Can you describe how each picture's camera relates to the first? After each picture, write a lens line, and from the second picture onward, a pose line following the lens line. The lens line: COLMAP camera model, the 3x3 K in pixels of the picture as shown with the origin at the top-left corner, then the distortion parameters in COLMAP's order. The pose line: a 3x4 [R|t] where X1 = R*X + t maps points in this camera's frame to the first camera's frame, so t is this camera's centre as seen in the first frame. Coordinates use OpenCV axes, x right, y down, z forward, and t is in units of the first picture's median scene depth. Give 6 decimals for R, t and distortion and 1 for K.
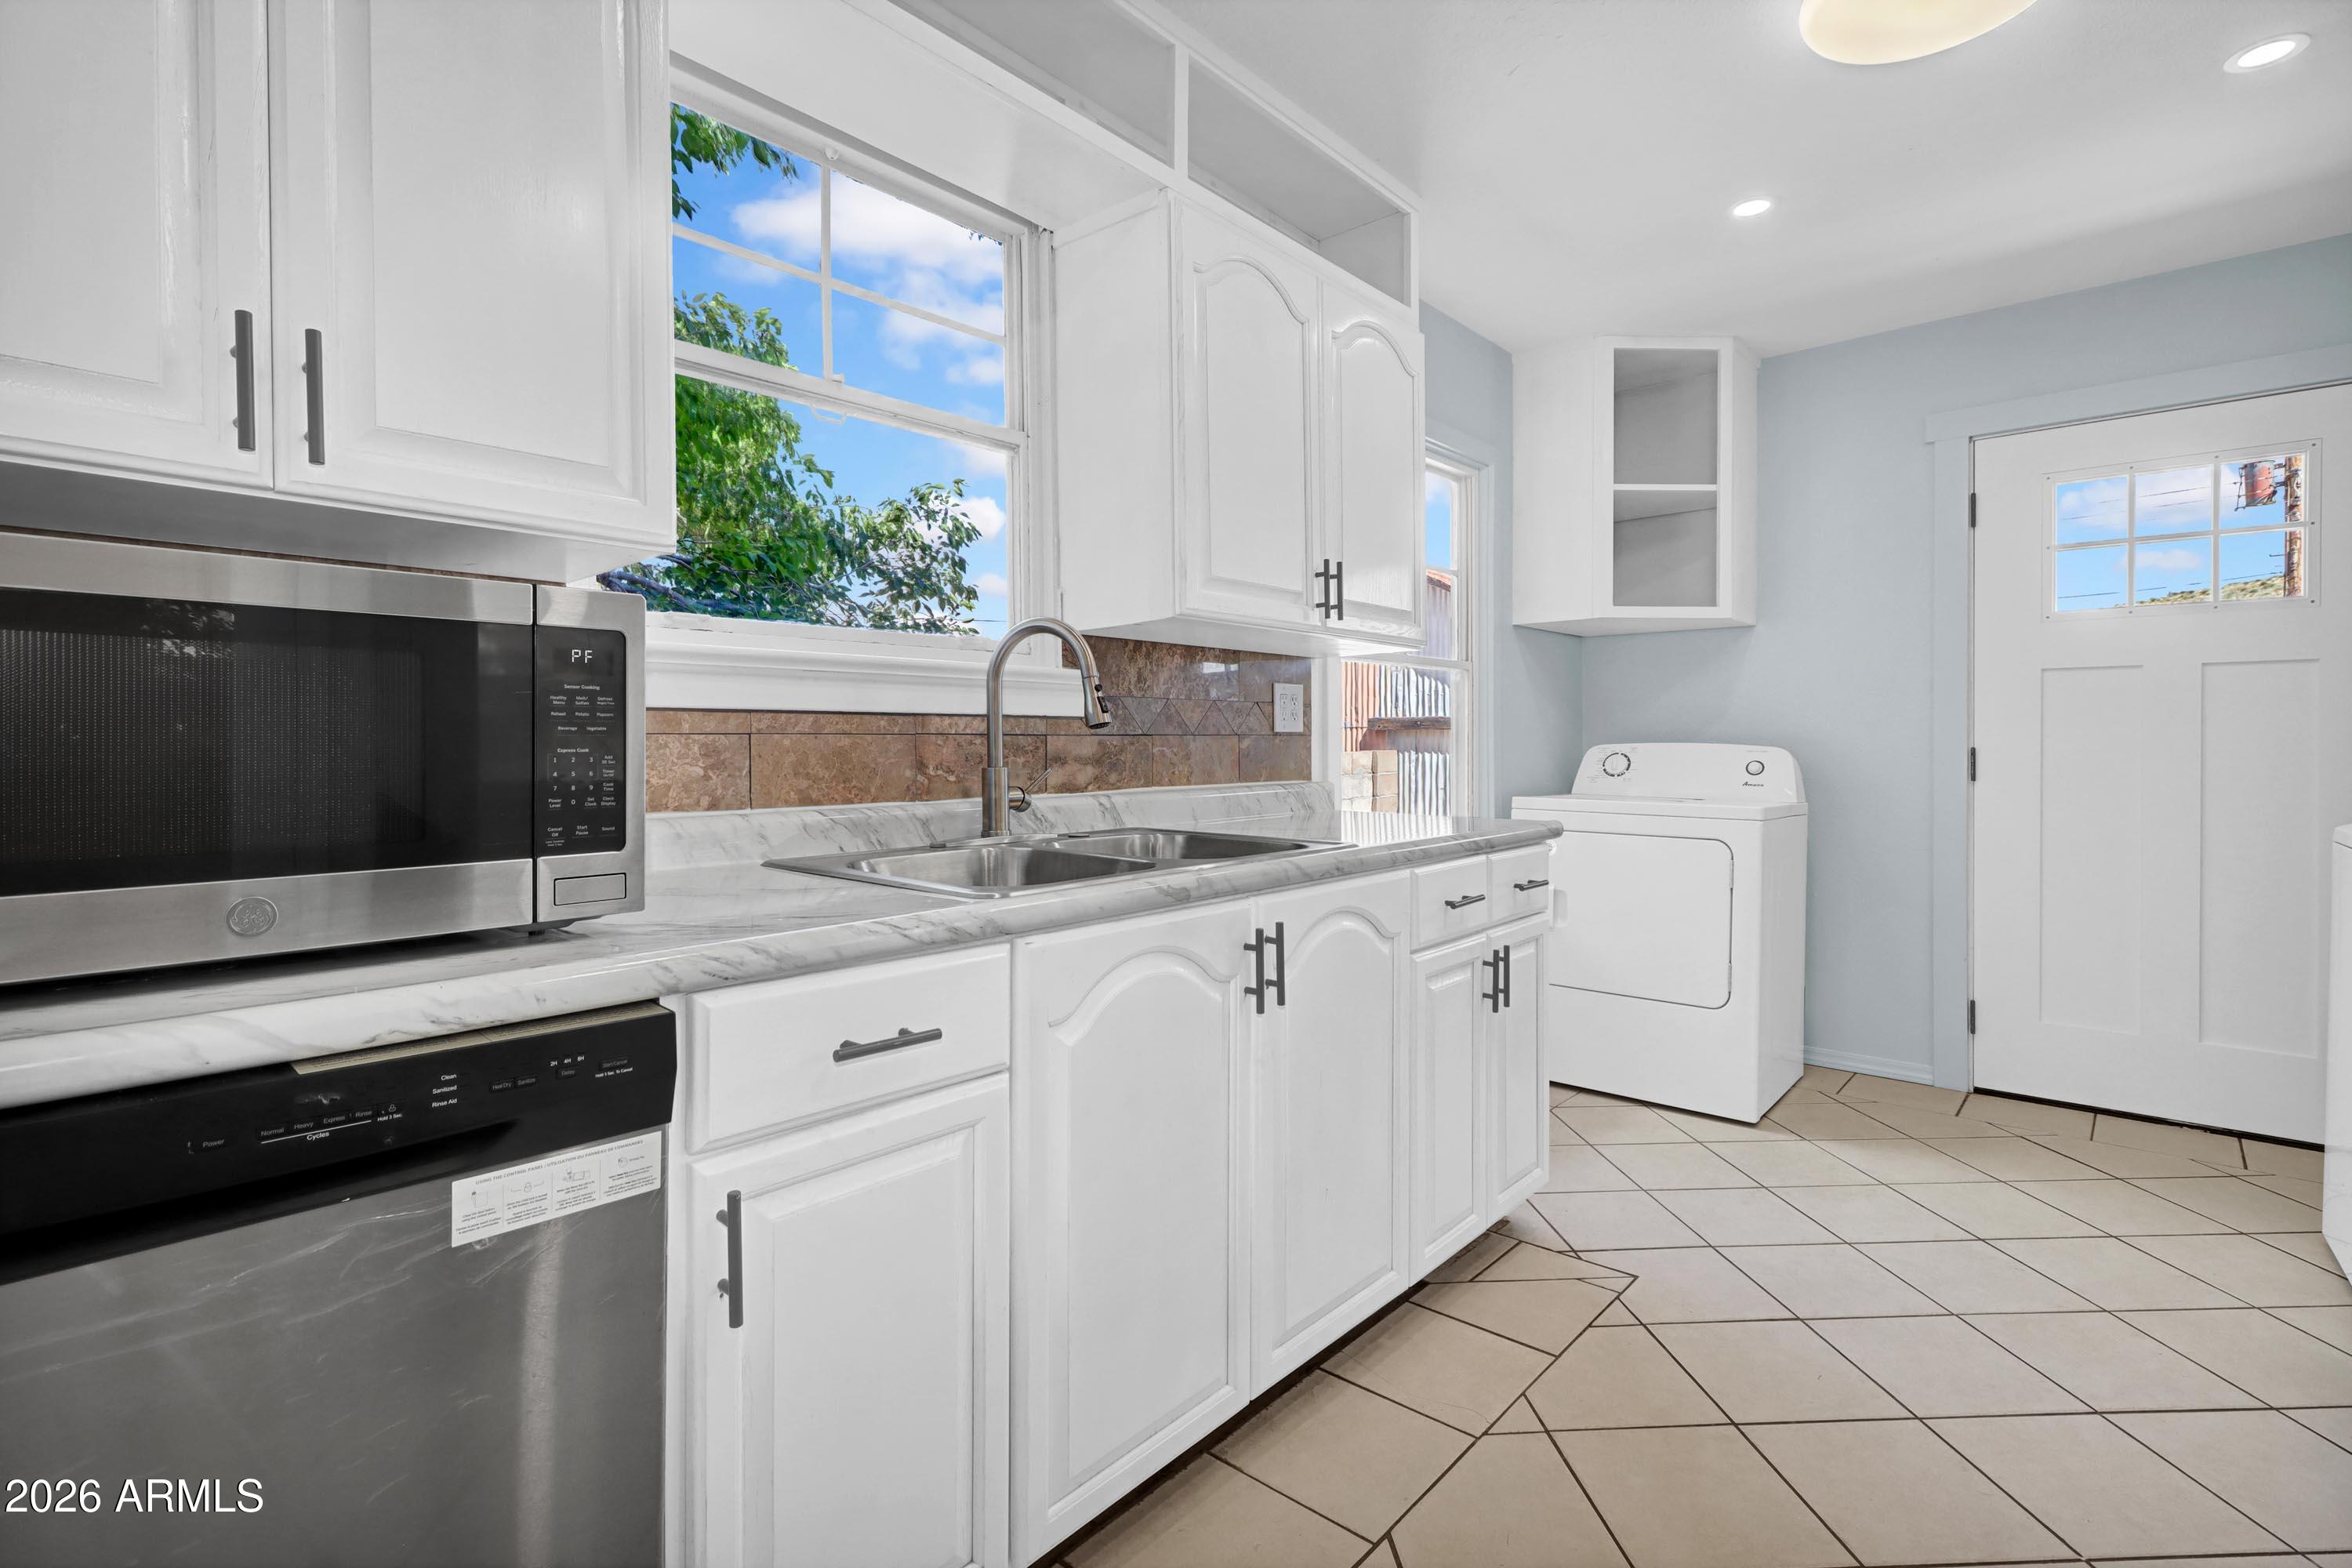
lens RADIAL K [[1102.9, 0, 1174.9], [0, 1102.9, 750.1], [0, 0, 1]] dist [-0.002970, -0.001832]
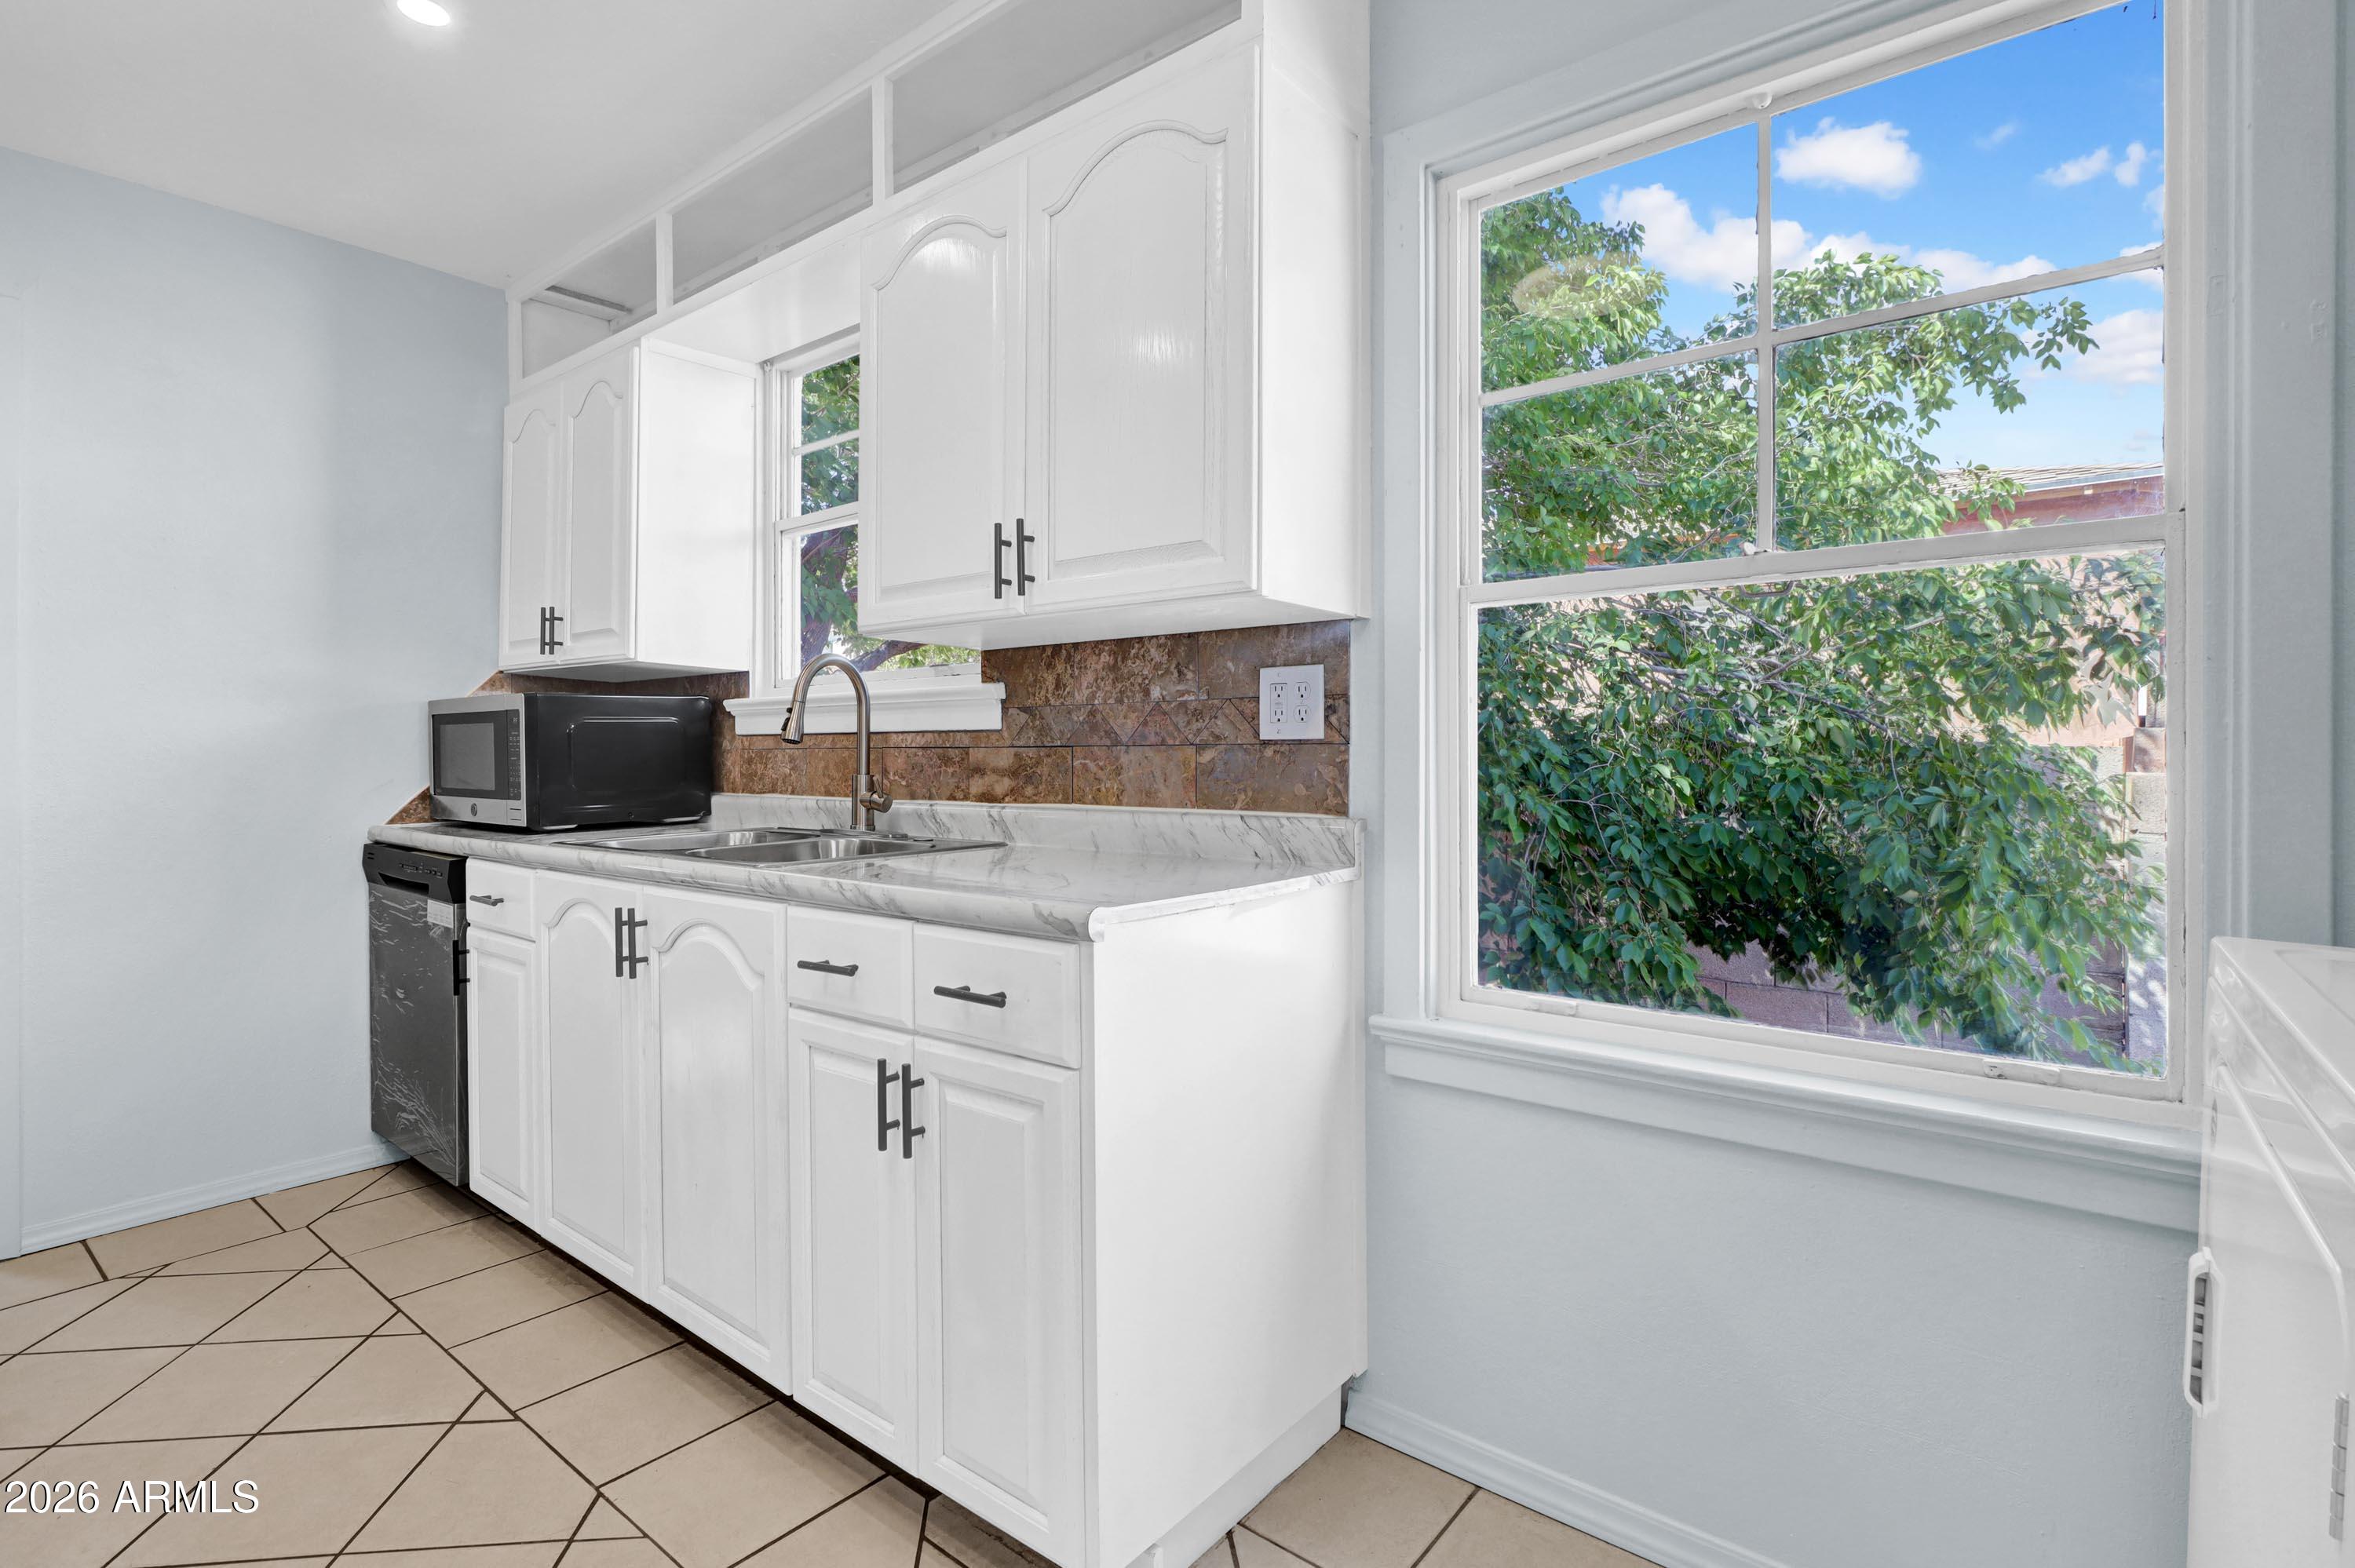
lens RADIAL K [[1104.2, 0, 1176.4], [0, 1104.2, 750.1], [0, 0, 1]] dist [-0.002970, -0.001832]
pose [[0.056674, 0.006883, -0.998369, 0.895324], [-0.000373, 0.999976, 0.006873, -0.016930], [0.998393, -0.000017, 0.056675, 1.039998]]
